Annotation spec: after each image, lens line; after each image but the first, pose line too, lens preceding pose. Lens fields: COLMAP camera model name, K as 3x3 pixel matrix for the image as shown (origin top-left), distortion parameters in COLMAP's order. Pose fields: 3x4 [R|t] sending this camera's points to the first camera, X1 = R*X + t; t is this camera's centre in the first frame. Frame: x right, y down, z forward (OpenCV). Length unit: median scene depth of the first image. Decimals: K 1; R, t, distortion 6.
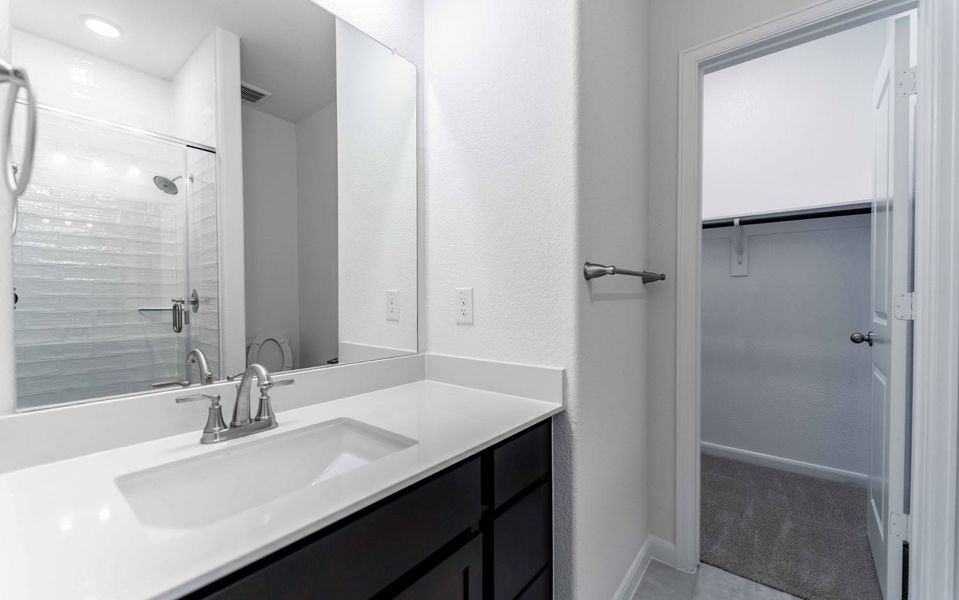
lens RADIAL K [[389.3, 0, 478.4], [0, 389.3, 303.4], [0, 0, 1]] dist [0.000192, -0.000717]
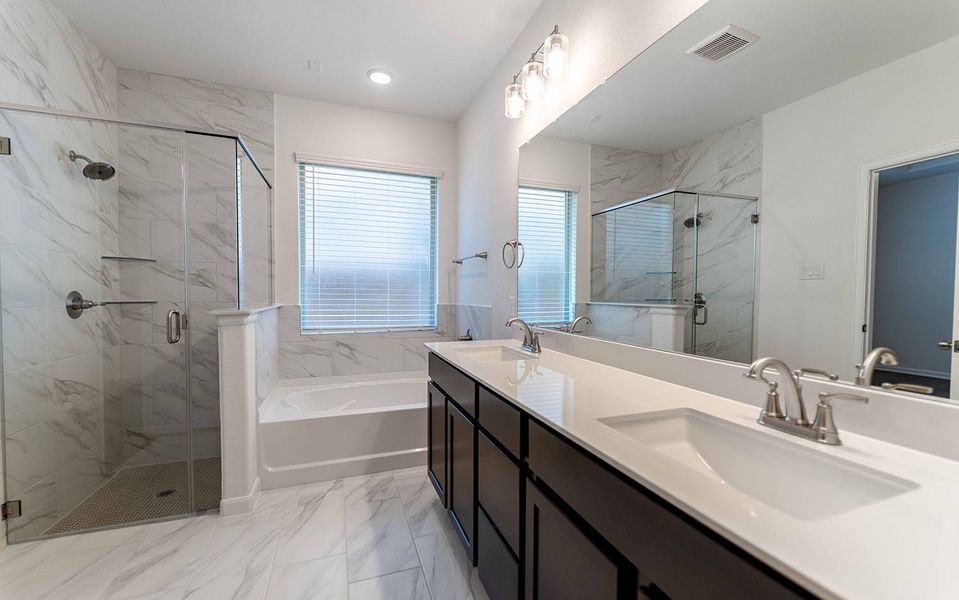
lens RADIAL K [[389.3, 0, 478.4], [0, 389.3, 303.4], [0, 0, 1]] dist [0.000192, -0.000717]
pose [[-0.516782, 0.019380, -0.855897, 0.642903], [-0.016931, 0.999317, 0.032850, -0.000287], [0.855949, 0.031468, -0.516101, 0.850612]]
